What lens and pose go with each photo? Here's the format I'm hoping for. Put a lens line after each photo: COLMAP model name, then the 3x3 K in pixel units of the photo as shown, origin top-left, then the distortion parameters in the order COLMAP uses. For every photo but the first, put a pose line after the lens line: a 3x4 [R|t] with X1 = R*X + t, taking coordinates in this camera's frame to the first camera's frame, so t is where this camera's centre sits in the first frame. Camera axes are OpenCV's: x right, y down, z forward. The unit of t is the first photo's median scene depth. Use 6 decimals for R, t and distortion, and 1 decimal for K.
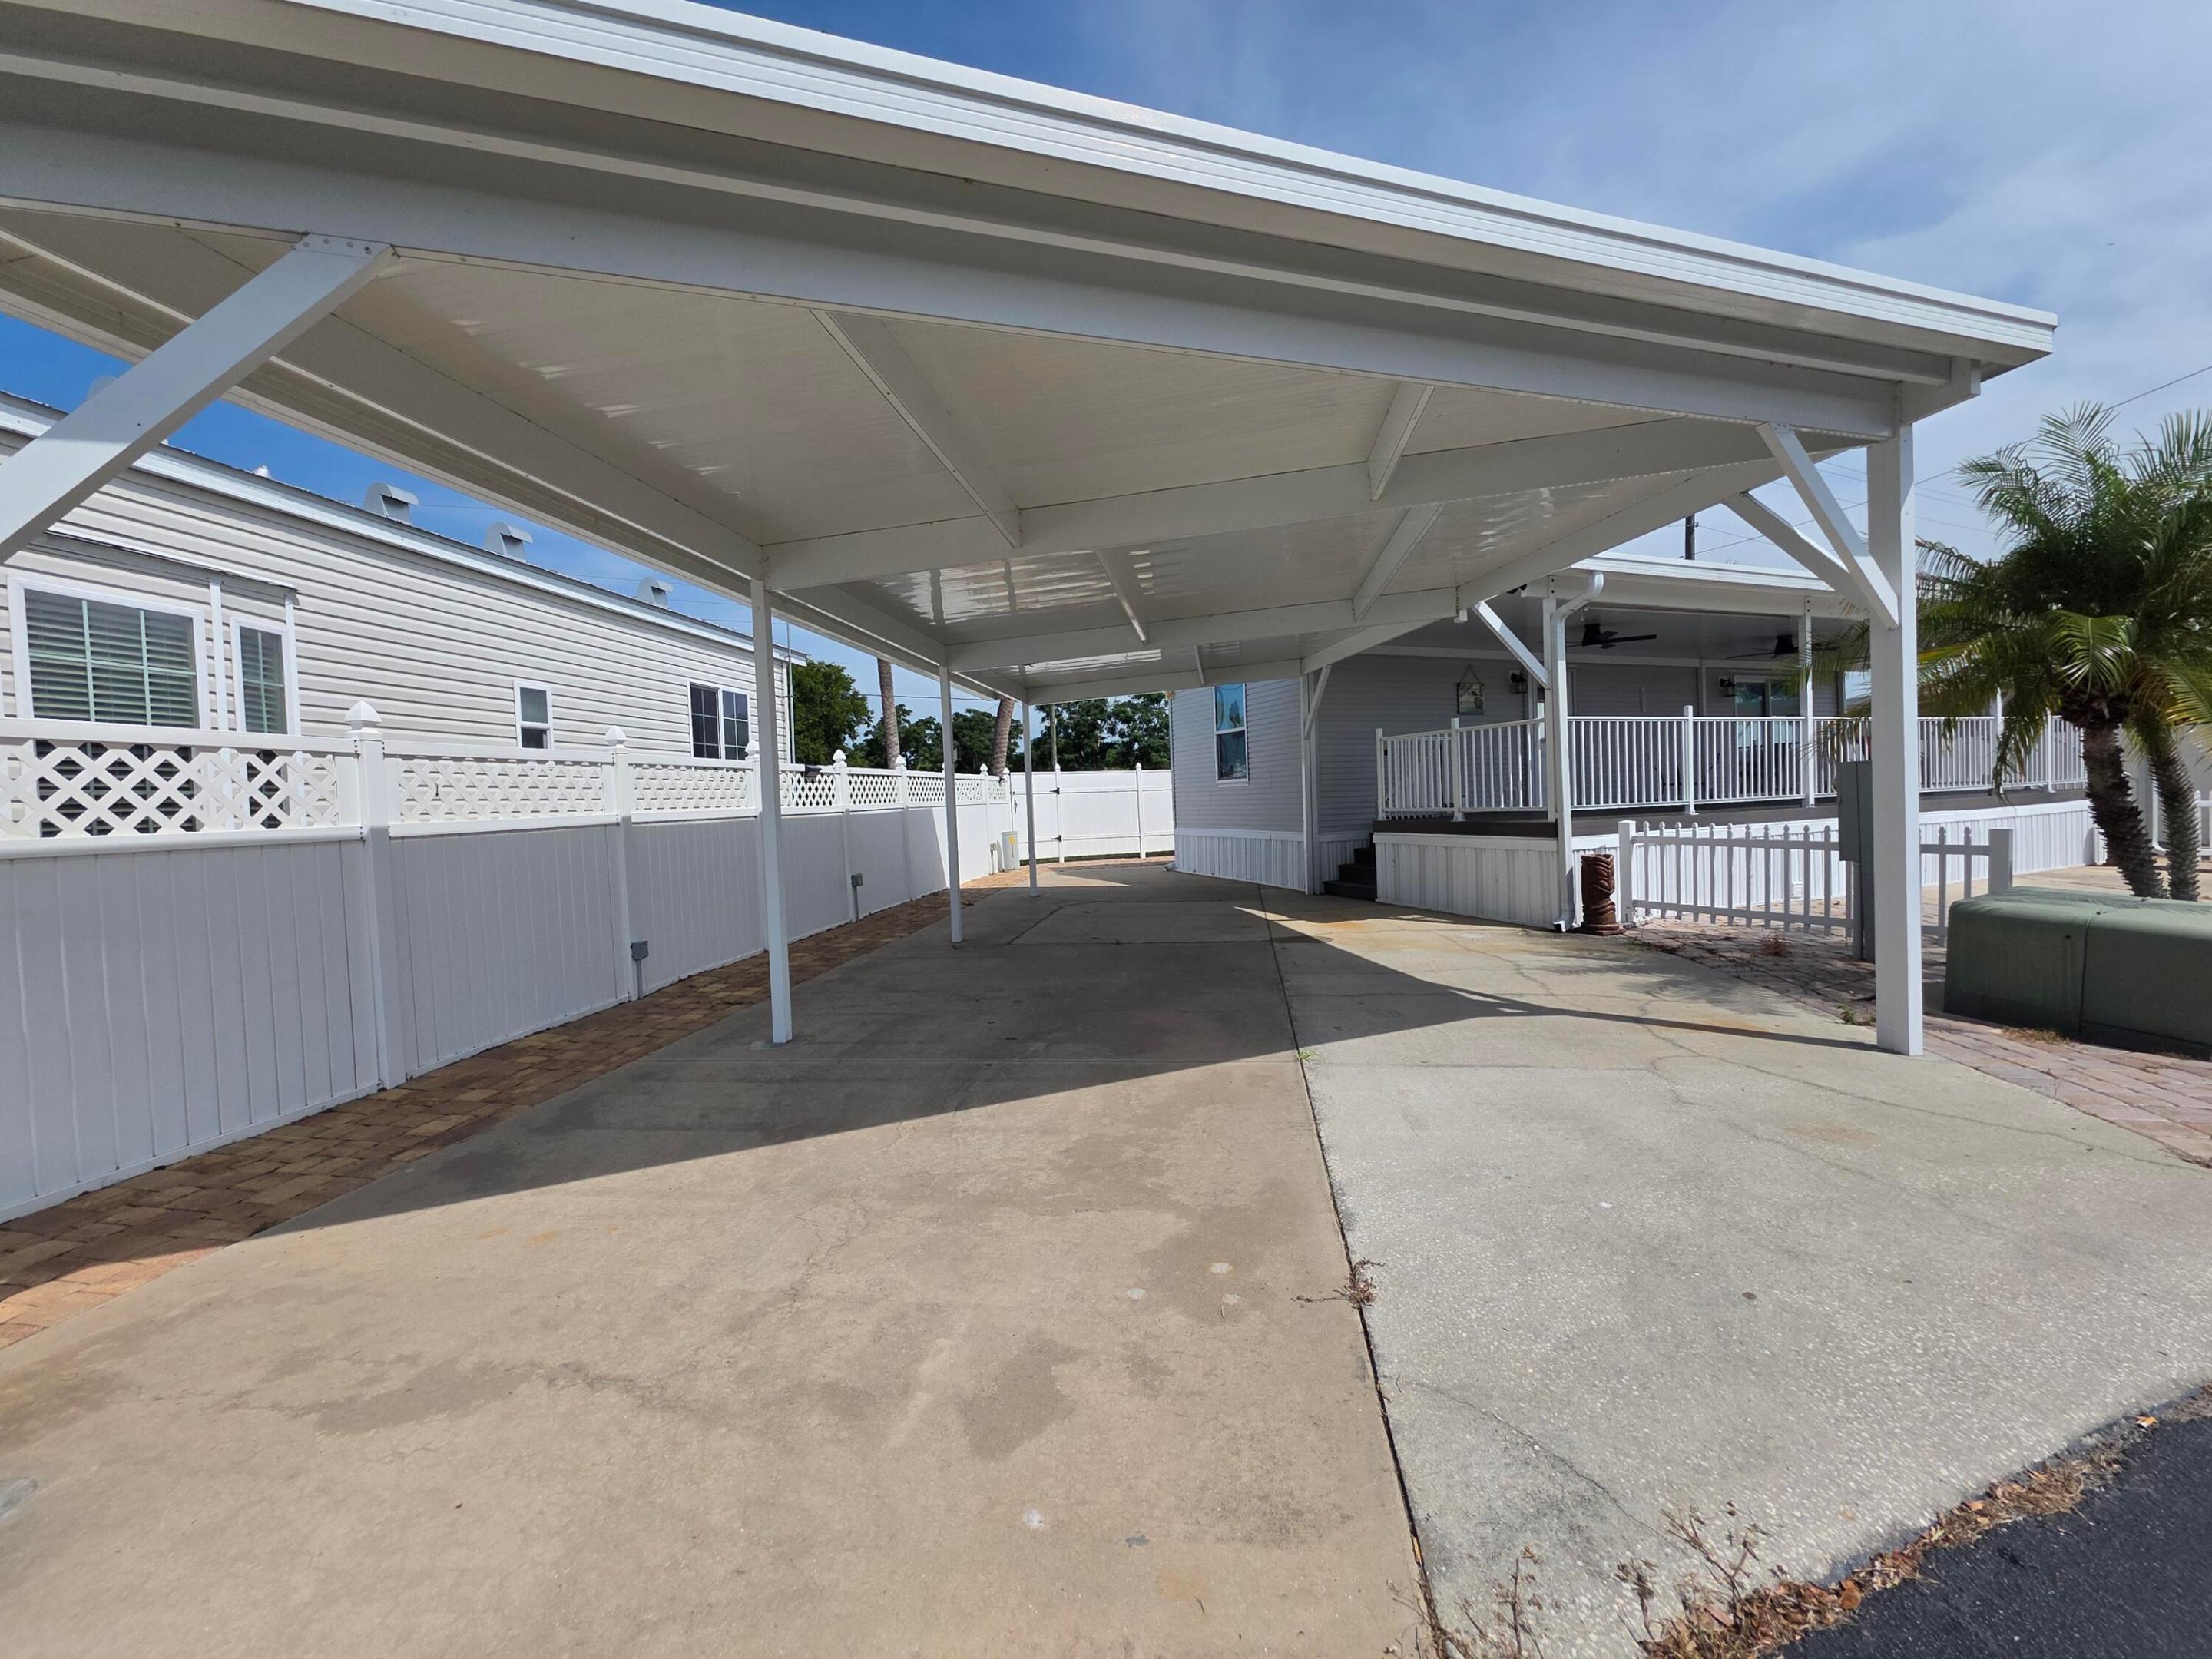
lens RADIAL K [[897.1, 0, 1106.0], [0, 897.1, 829.5], [0, 0, 1]] dist [0.000169, 0.000004]
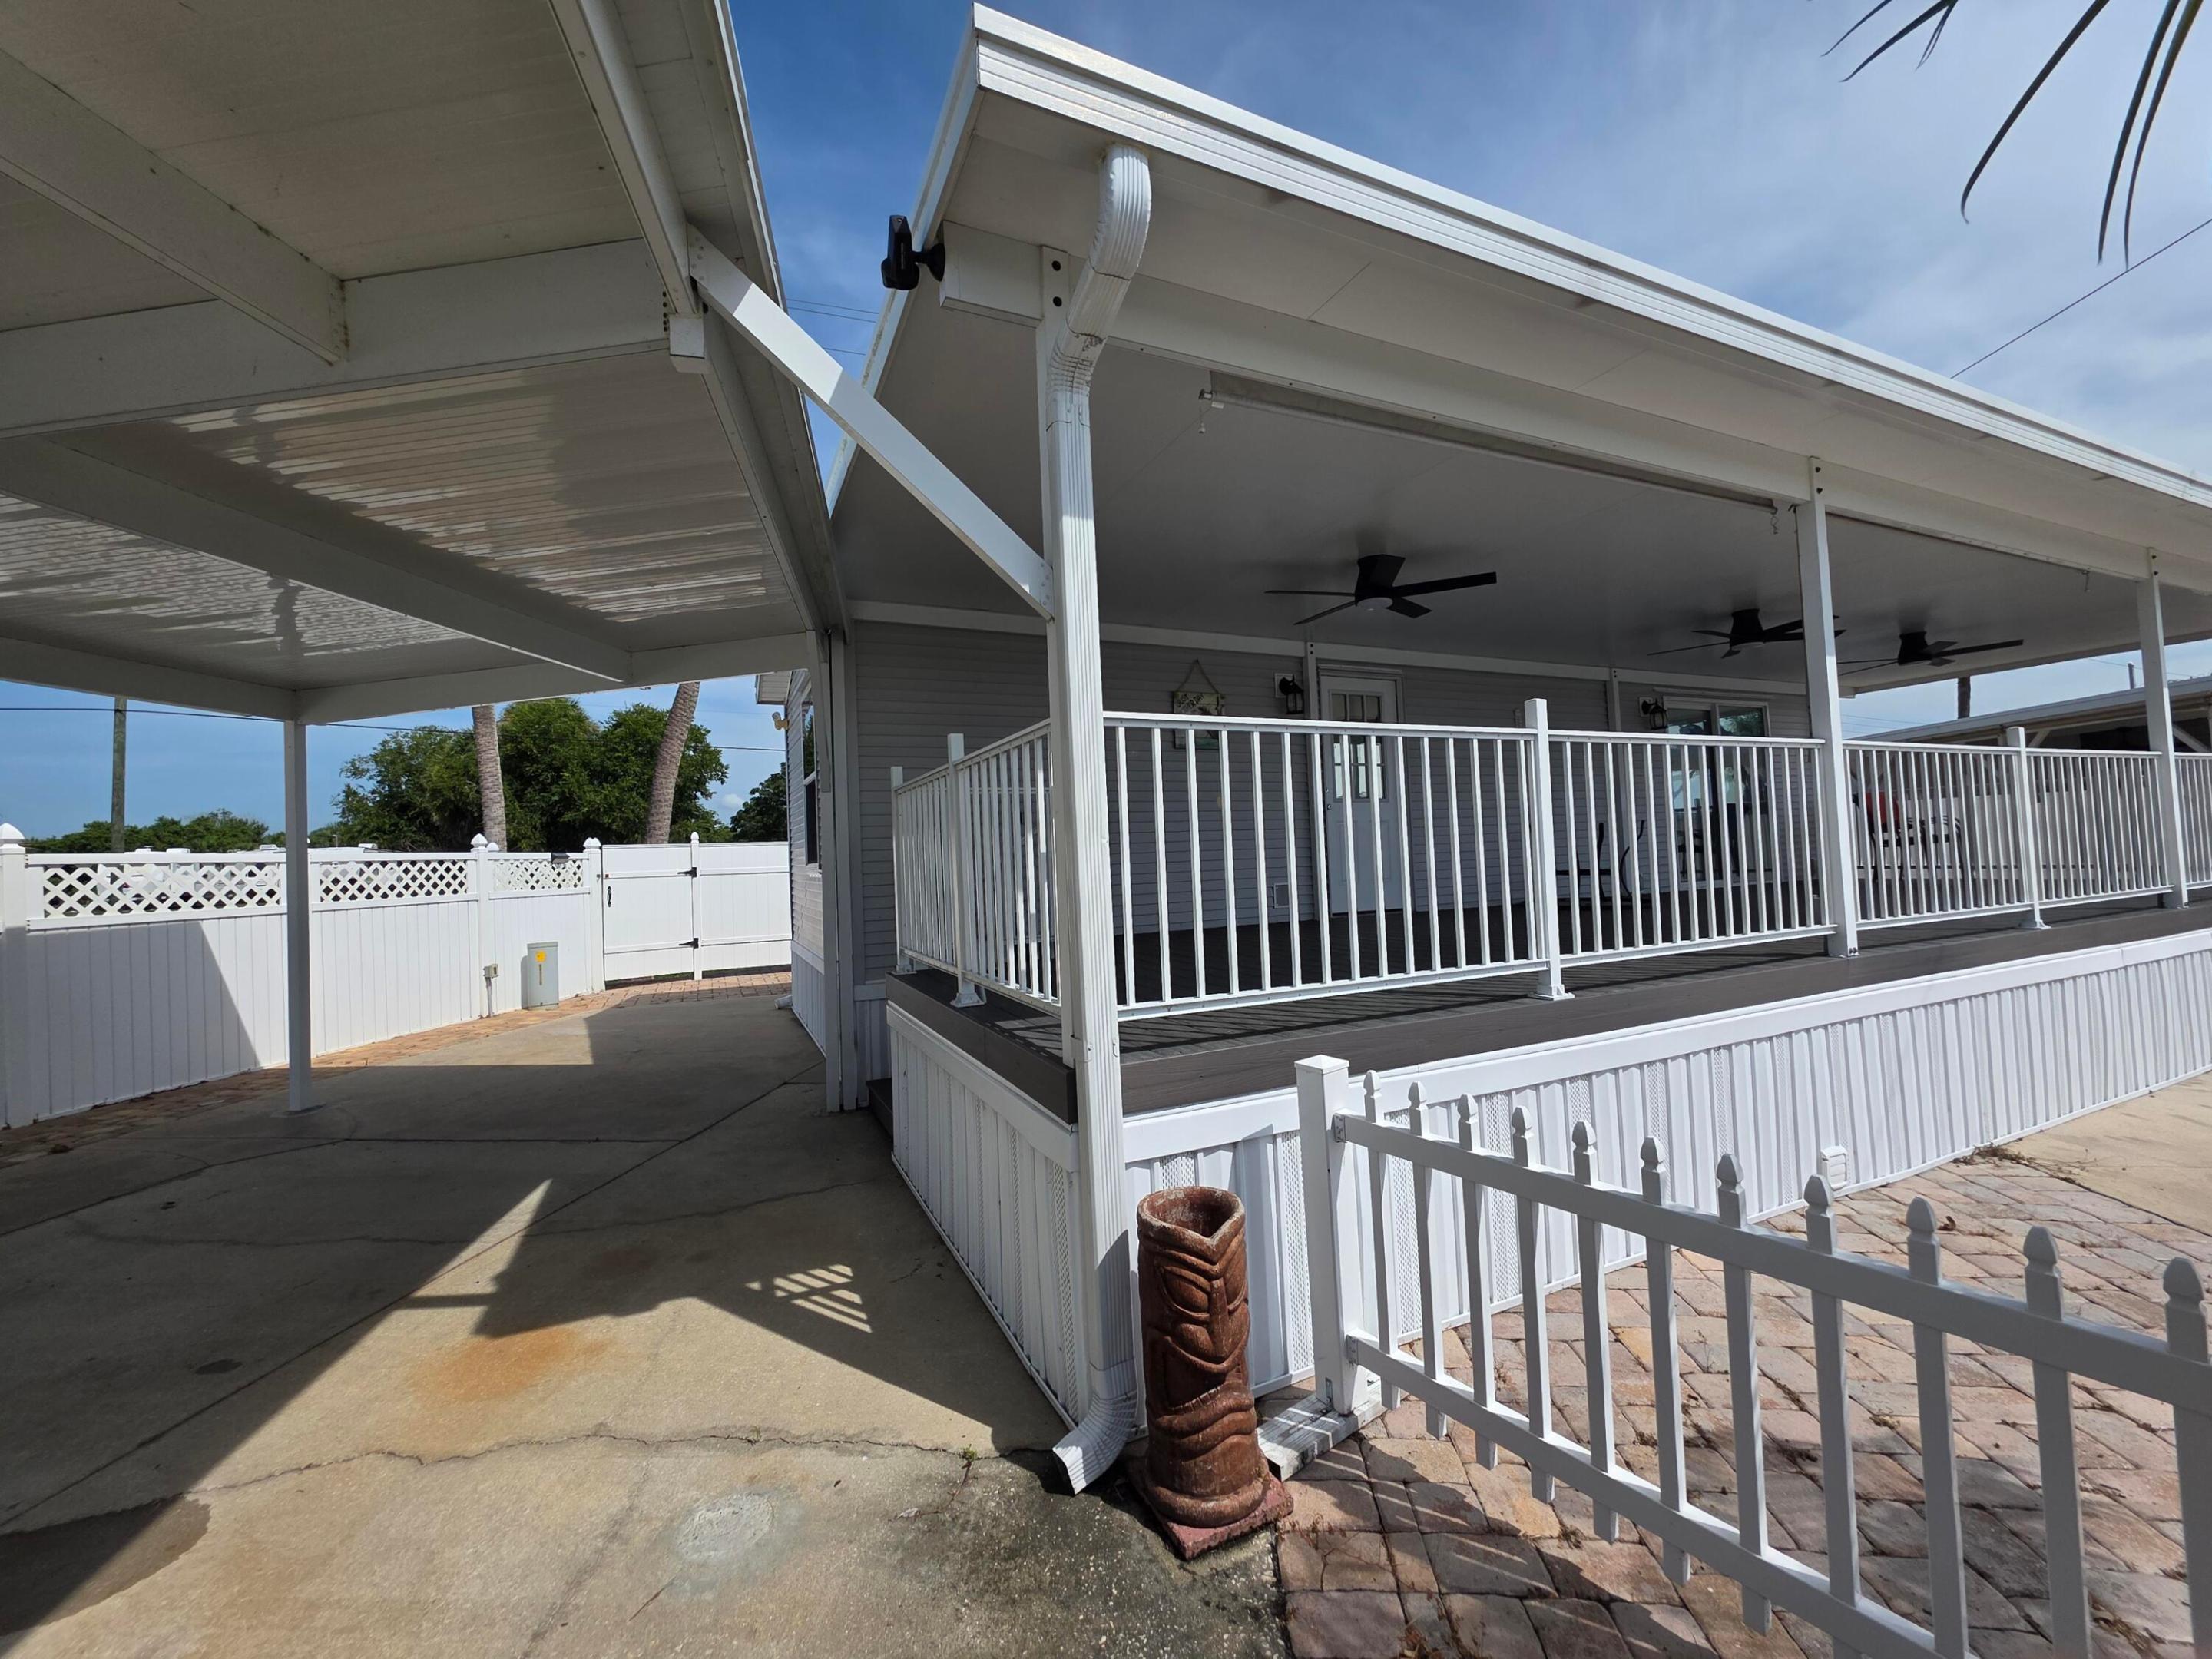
lens RADIAL K [[885.4, 0, 1106.0], [0, 885.4, 829.5], [0, 0, 1]] dist [0.009031, -0.000002]
pose [[0.999142, 0.001517, 0.041389, 0.454958], [0.001238, 0.997789, -0.066444, -0.060673], [-0.041399, 0.066438, 0.996931, 0.644362]]
